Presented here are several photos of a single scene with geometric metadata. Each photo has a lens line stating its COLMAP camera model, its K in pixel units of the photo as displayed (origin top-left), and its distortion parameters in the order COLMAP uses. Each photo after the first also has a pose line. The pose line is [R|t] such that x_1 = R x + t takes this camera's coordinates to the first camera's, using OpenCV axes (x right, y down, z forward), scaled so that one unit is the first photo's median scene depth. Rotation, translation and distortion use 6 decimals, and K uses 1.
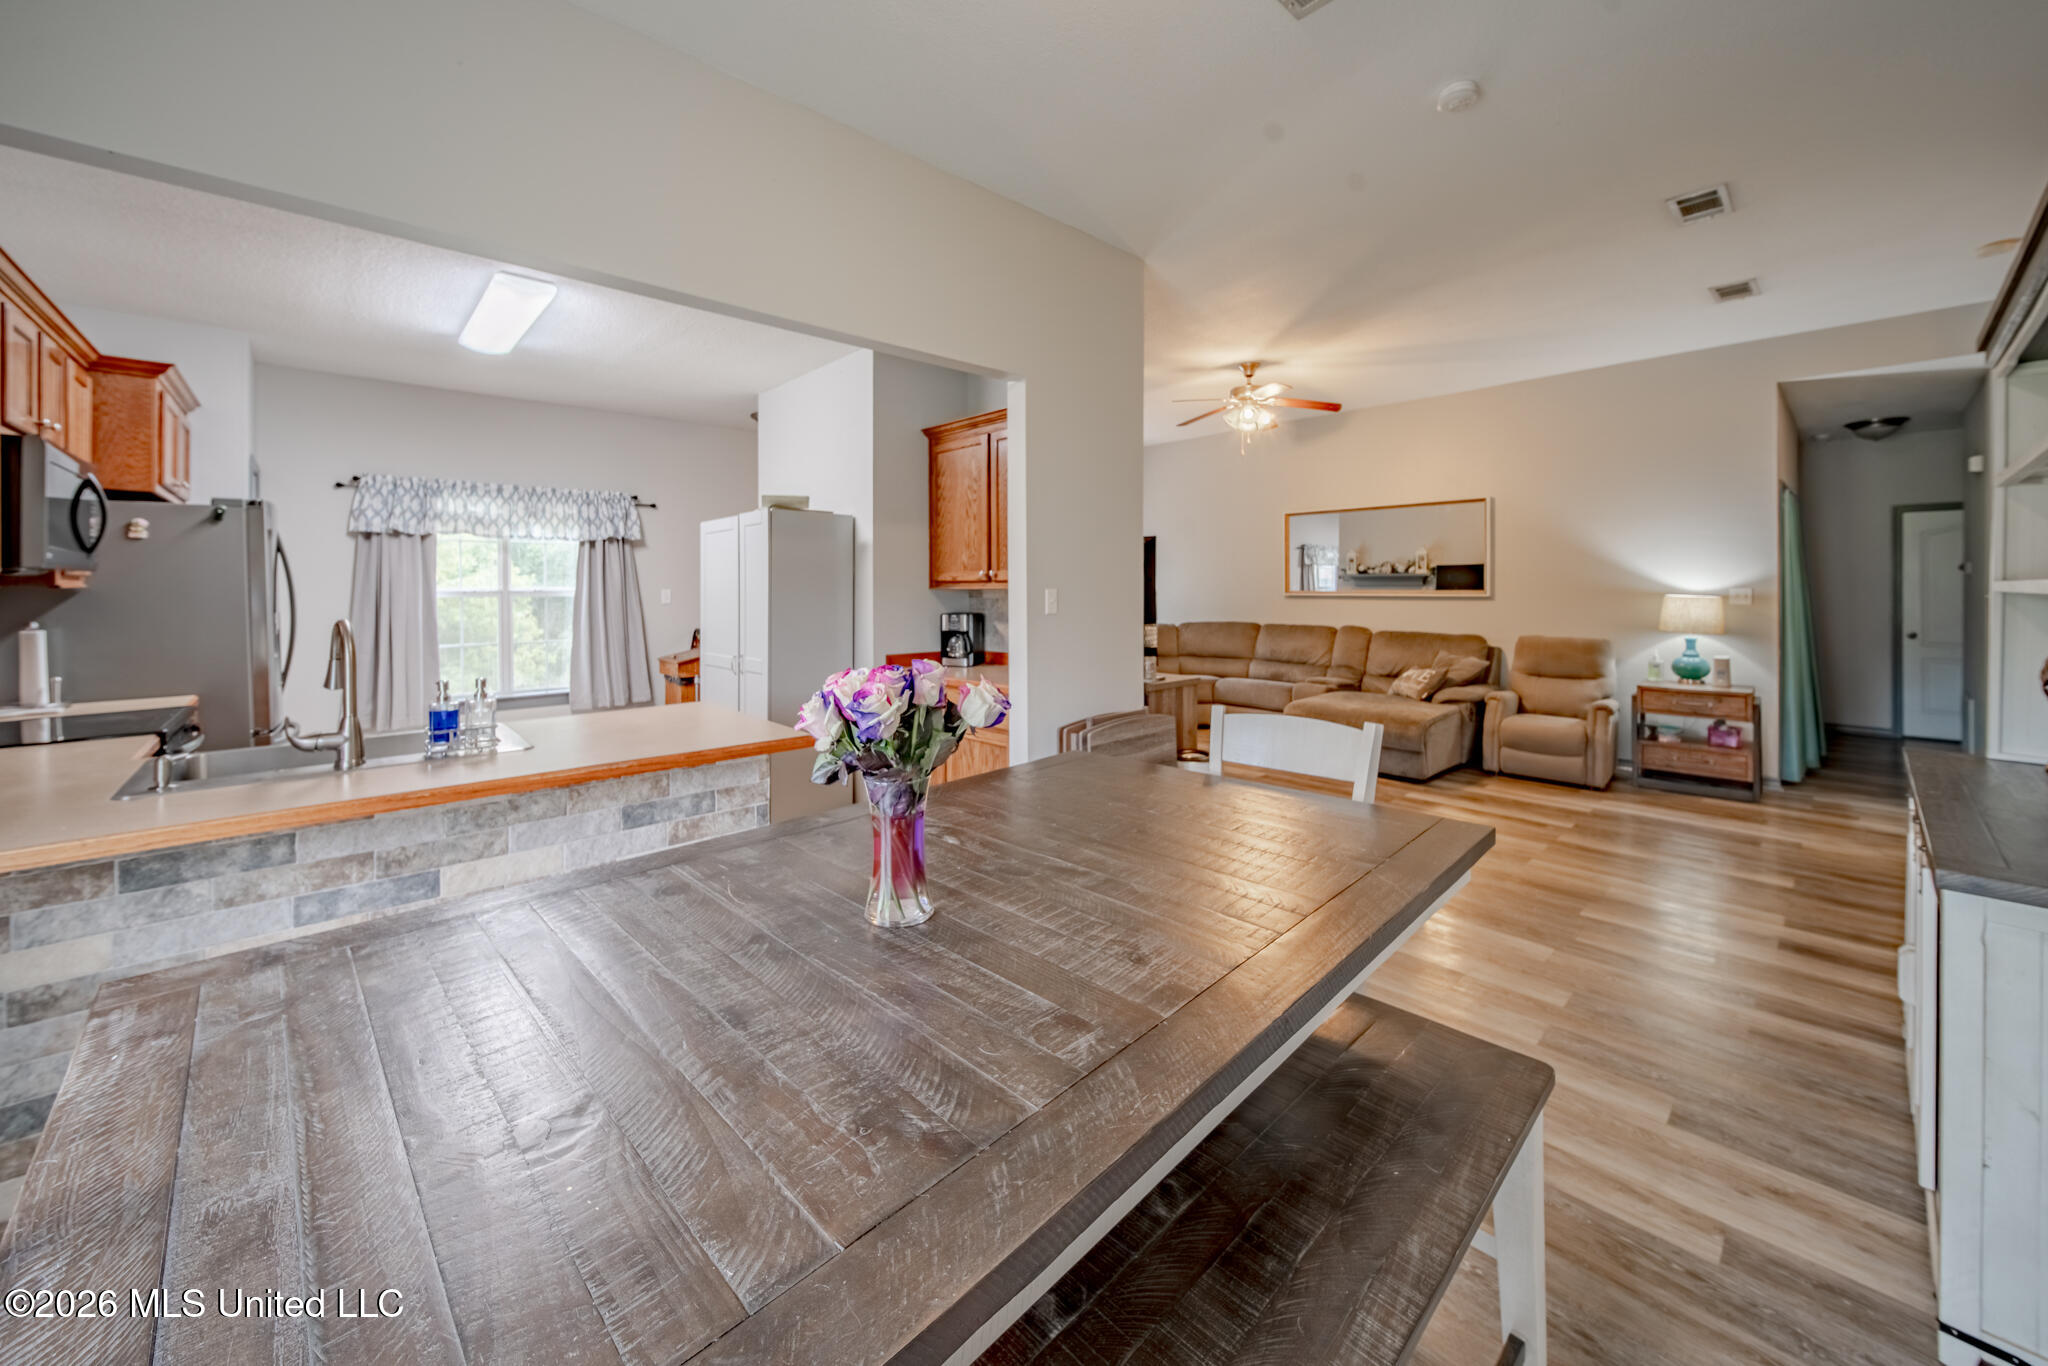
lens RADIAL K [[828.3, 0, 960.2], [0, 828.3, 590.1], [0, 0, 1]] dist [-0.000565, -0.001042]
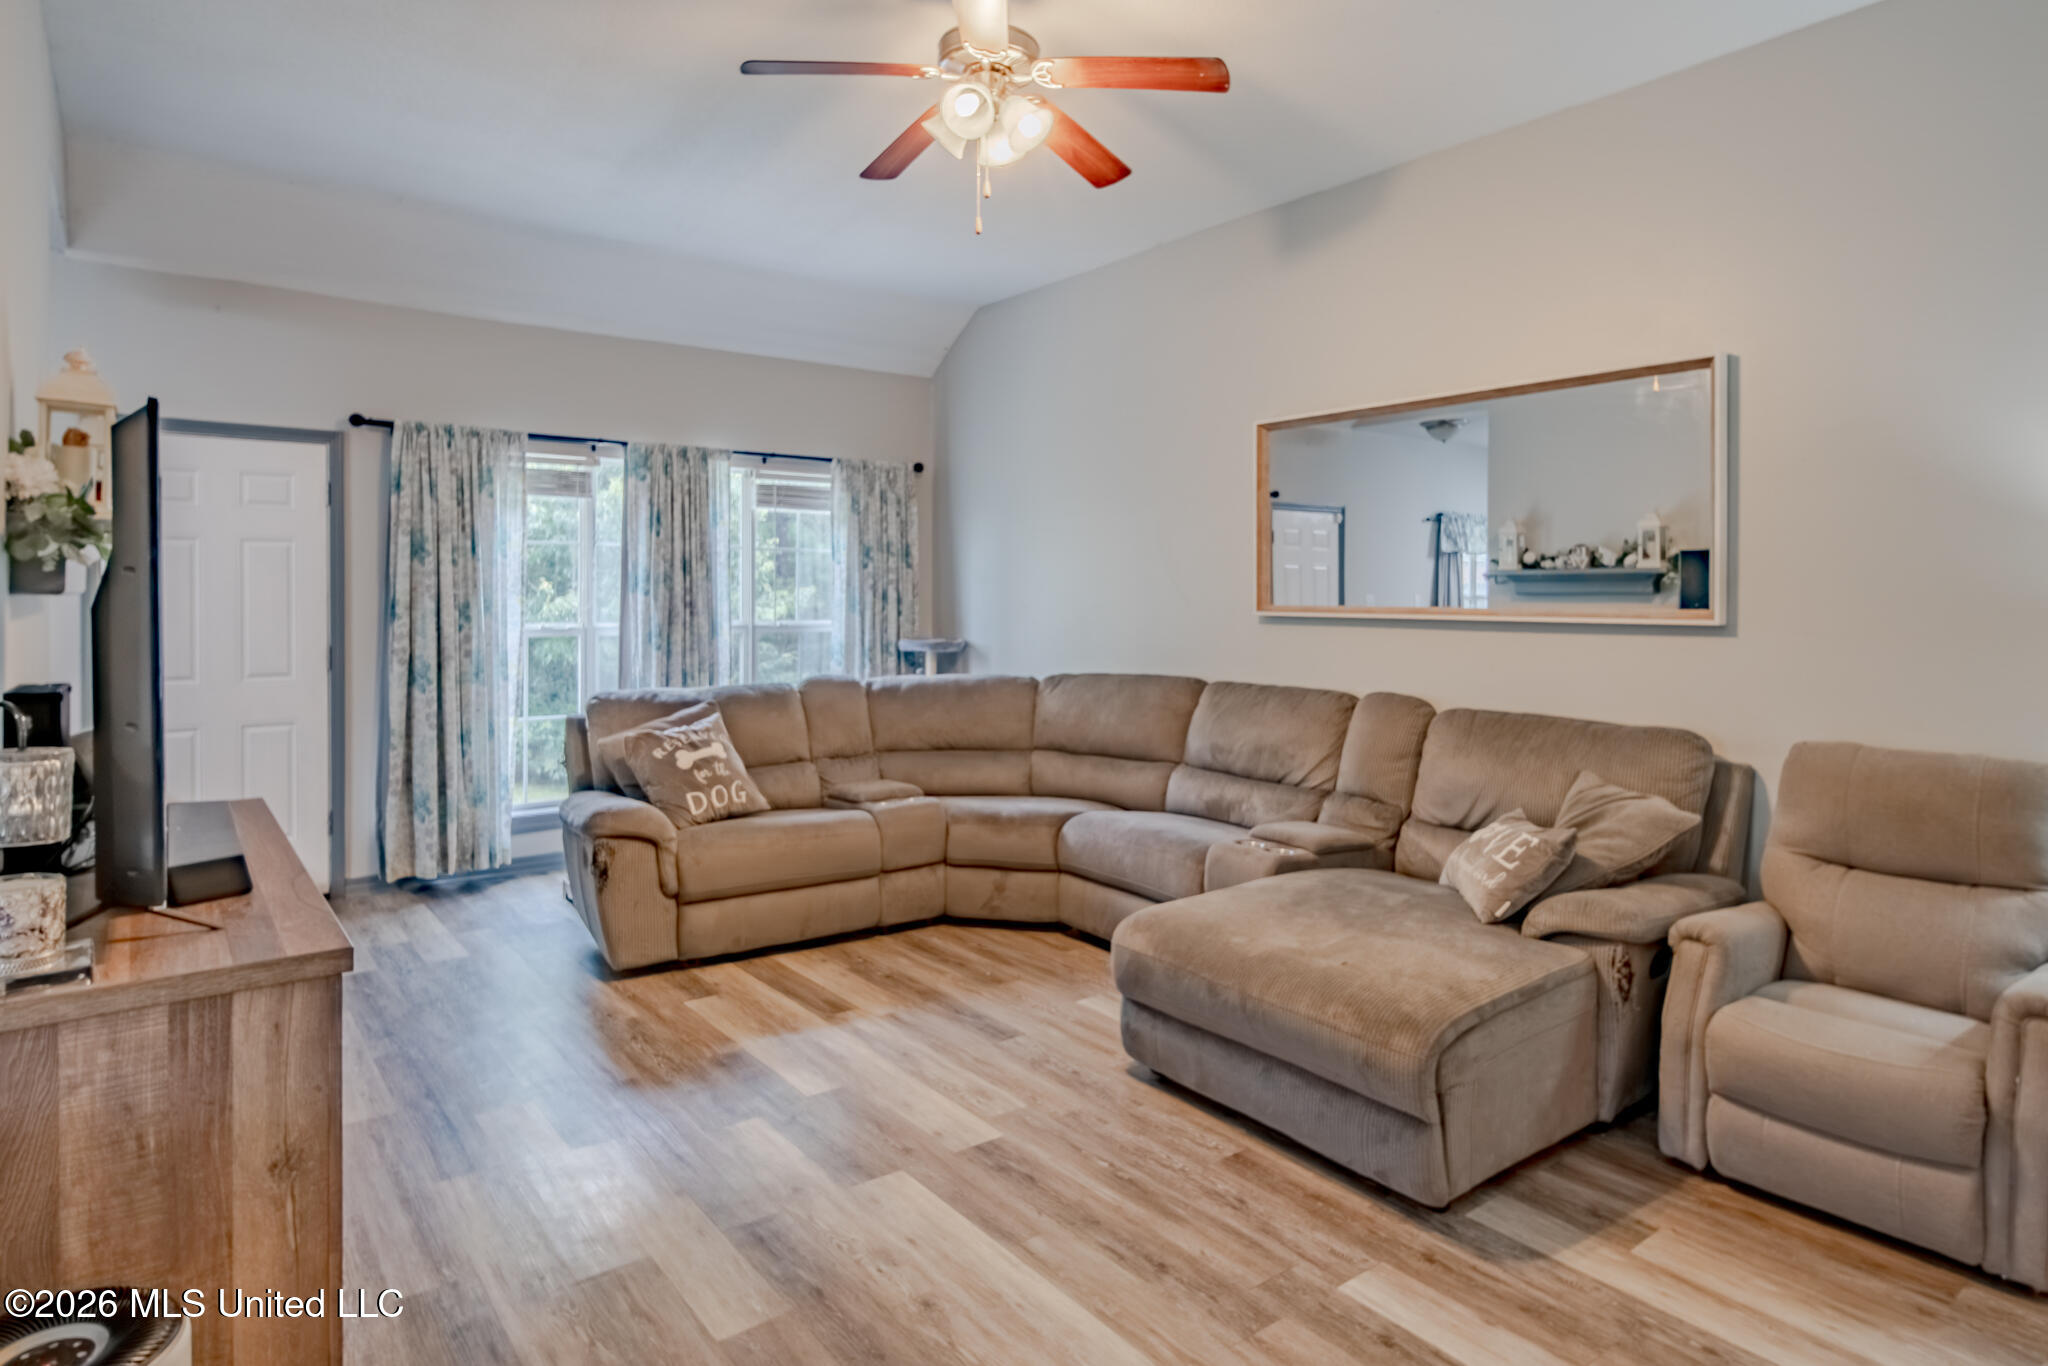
lens RADIAL K [[1170.5, 0, 995.4], [0, 1170.5, 600.3], [0, 0, 1]] dist [0.003816, -0.002084]
pose [[0.996523, 0.004021, -0.083223, 0.401711], [-0.003813, 0.999989, 0.002659, -0.003189], [0.083233, -0.002332, 0.996527, 0.508083]]
